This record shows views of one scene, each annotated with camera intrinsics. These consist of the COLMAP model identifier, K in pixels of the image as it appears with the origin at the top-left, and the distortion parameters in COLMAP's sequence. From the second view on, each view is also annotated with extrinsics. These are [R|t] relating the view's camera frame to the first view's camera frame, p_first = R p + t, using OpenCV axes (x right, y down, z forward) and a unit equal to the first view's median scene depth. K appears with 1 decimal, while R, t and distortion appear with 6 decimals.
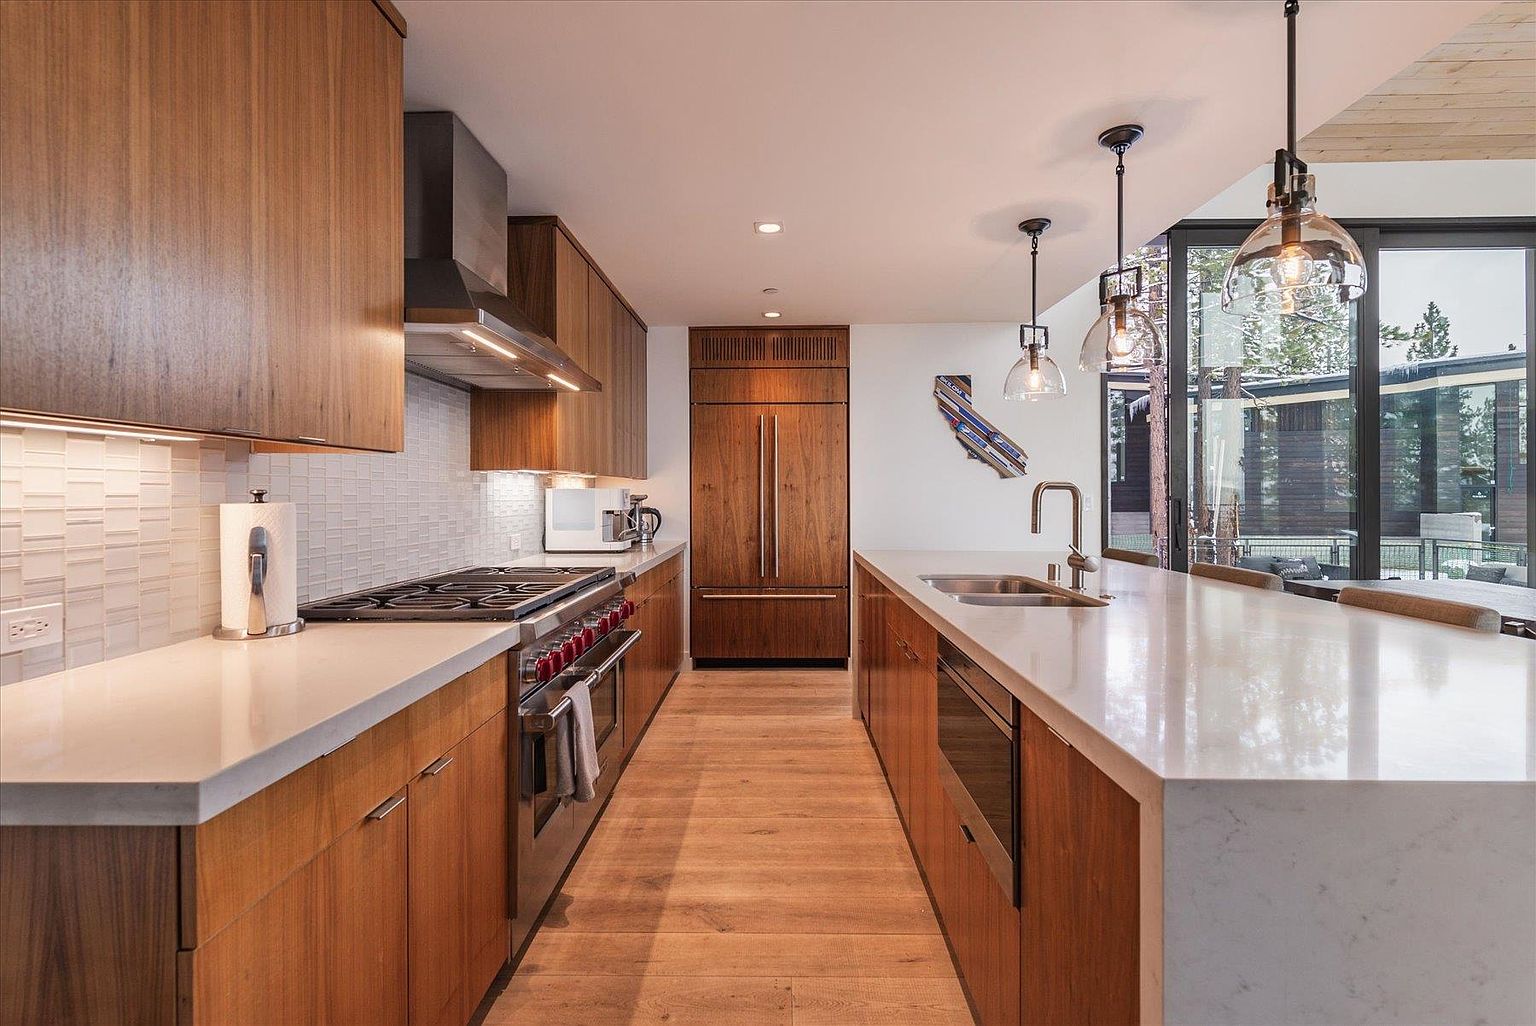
lens RADIAL K [[655.8, 0, 765.2], [0, 655.8, 497.7], [0, 0, 1]] dist [0.014795, -0.004661]
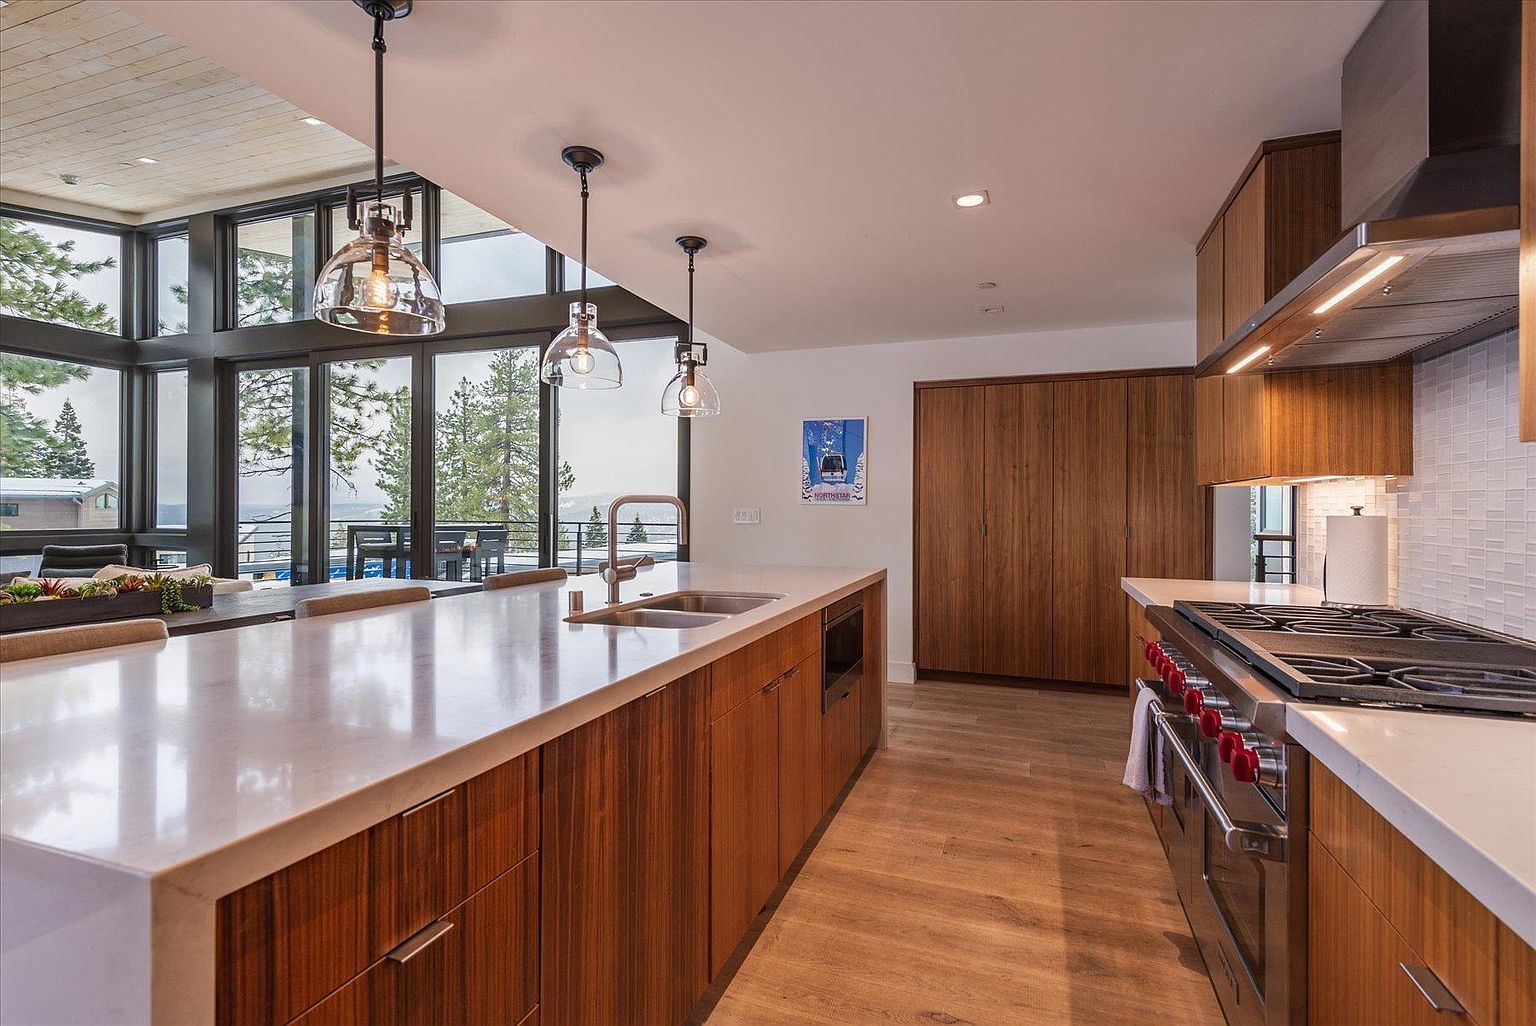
lens RADIAL K [[655.8, 0, 765.2], [0, 655.8, 497.7], [0, 0, 1]] dist [0.014795, -0.004661]
pose [[-0.935504, -0.005814, 0.353267, -0.079348], [-0.007365, 0.999968, -0.003048, -0.002623], [-0.353239, -0.005454, -0.935517, 1.982200]]
